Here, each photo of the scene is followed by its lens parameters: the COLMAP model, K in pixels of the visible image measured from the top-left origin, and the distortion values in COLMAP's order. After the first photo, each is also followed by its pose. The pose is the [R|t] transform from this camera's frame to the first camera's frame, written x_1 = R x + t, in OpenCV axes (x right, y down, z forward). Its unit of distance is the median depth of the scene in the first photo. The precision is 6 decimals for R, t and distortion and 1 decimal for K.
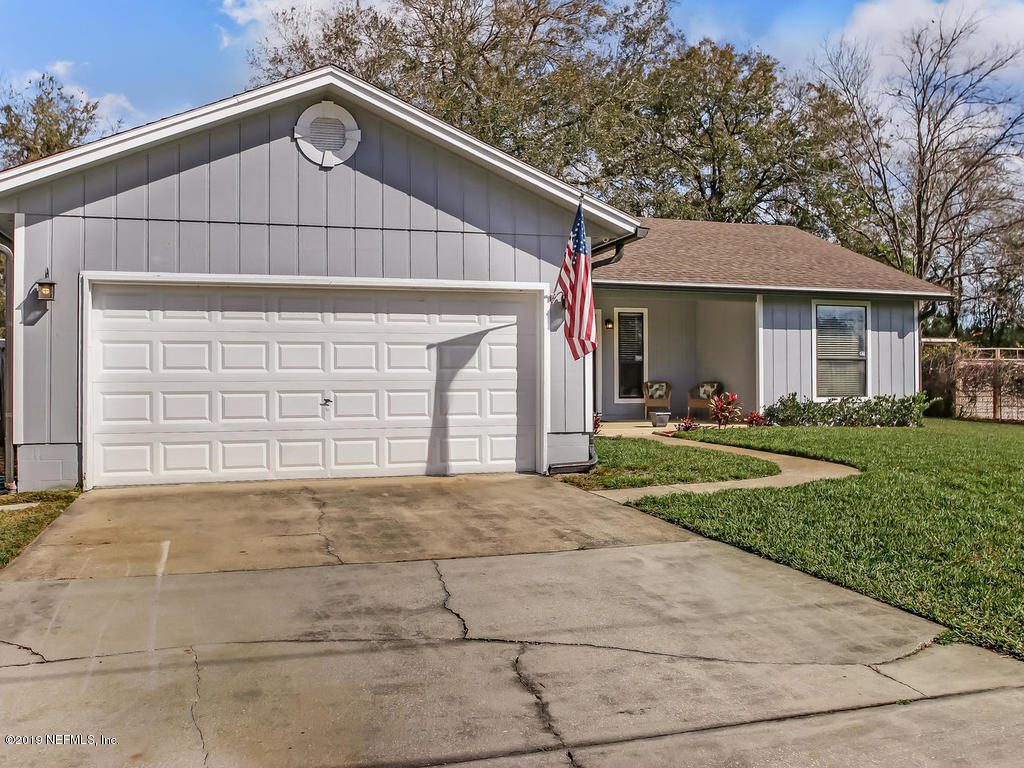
lens RADIAL K [[906.0, 0, 512.0], [0, 906.0, 384.0], [0, 0, 1]] dist [-0.013644, -0.099968]
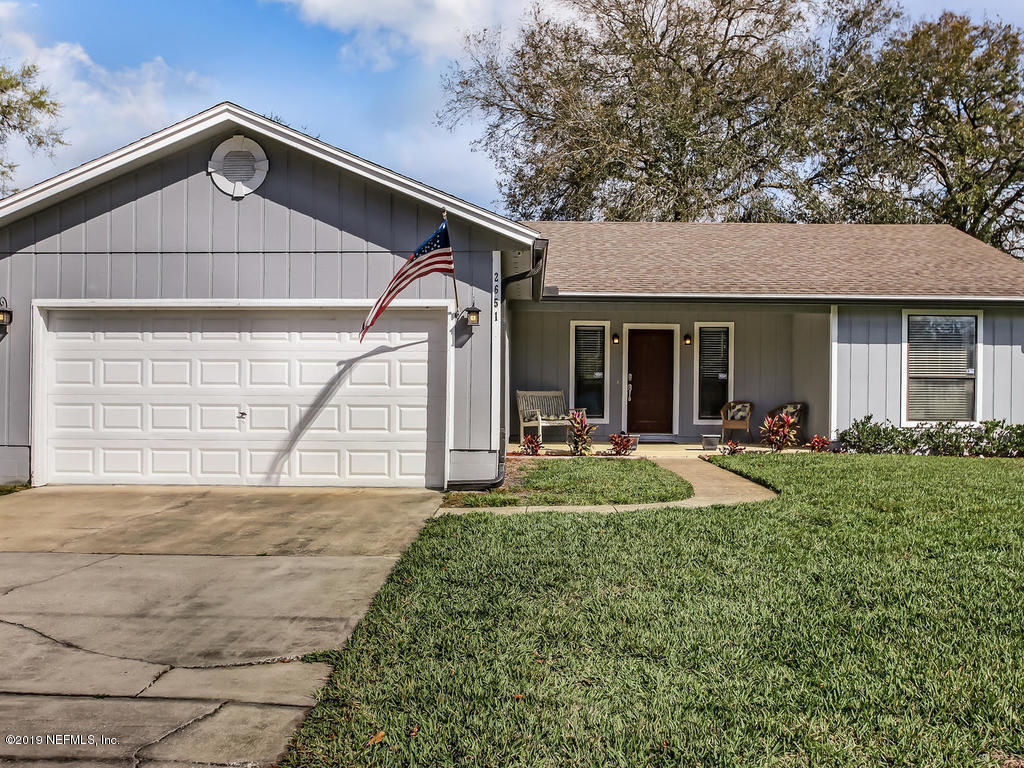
lens RADIAL K [[937.9, 0, 515.4], [0, 937.9, 421.2], [0, 0, 1]] dist [-0.036515, -0.008960]
pose [[0.949036, 0.017065, -0.314707, 0.431340], [-0.011333, 0.999735, 0.020035, 0.001144], [0.314965, -0.015447, 0.948978, 0.041390]]
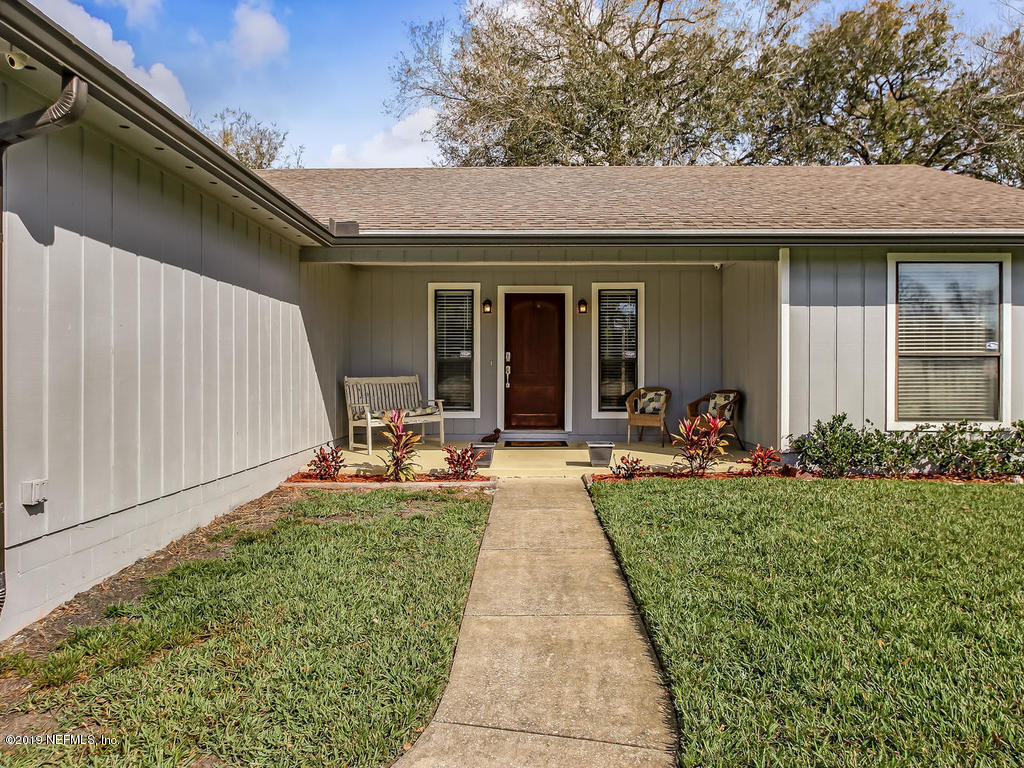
lens RADIAL K [[707.0, 0, 509.1], [0, 707.0, 378.4], [0, 0, 1]] dist [-0.016643, -0.000652]
pose [[0.945651, 0.007552, -0.325095, 0.410532], [-0.002879, 0.999886, 0.014852, -0.031857], [0.325170, -0.013109, 0.945565, 0.810532]]
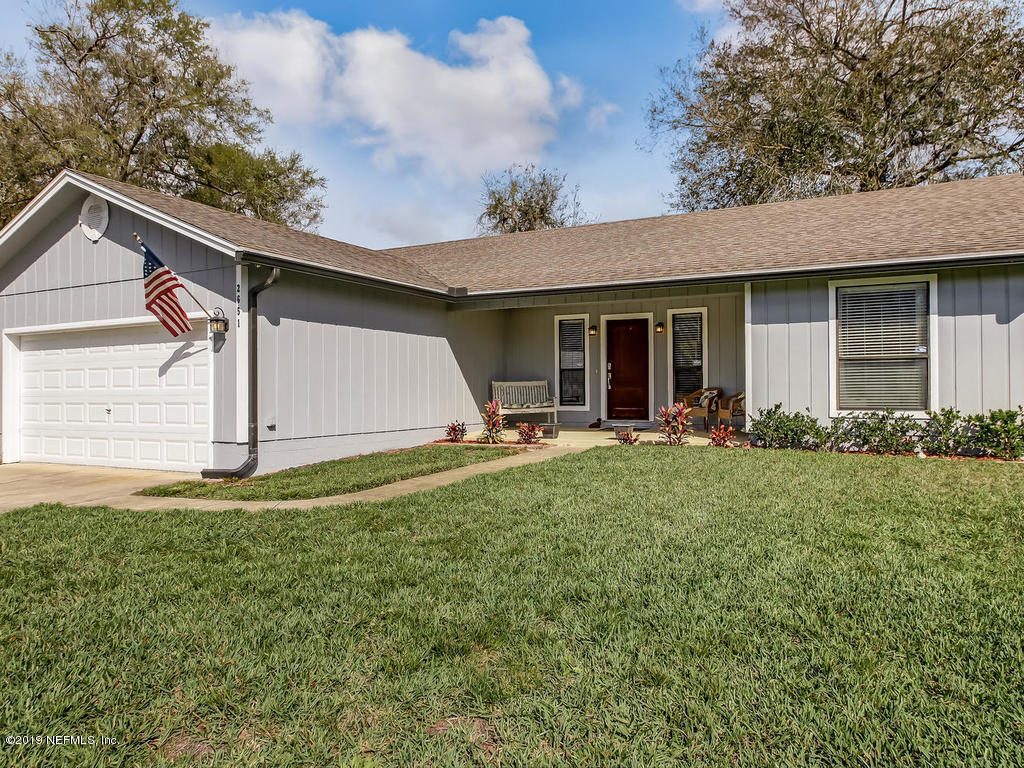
lens RADIAL K [[737.0, 0, 512.0], [0, 737.0, 384.0], [0, 0, 1]] dist [-0.005037, -0.001683]
pose [[0.702053, -0.004341, -0.712111, 0.963430], [0.008114, 0.999965, 0.001903, -0.017713], [0.712078, -0.007114, 0.702064, 0.618747]]
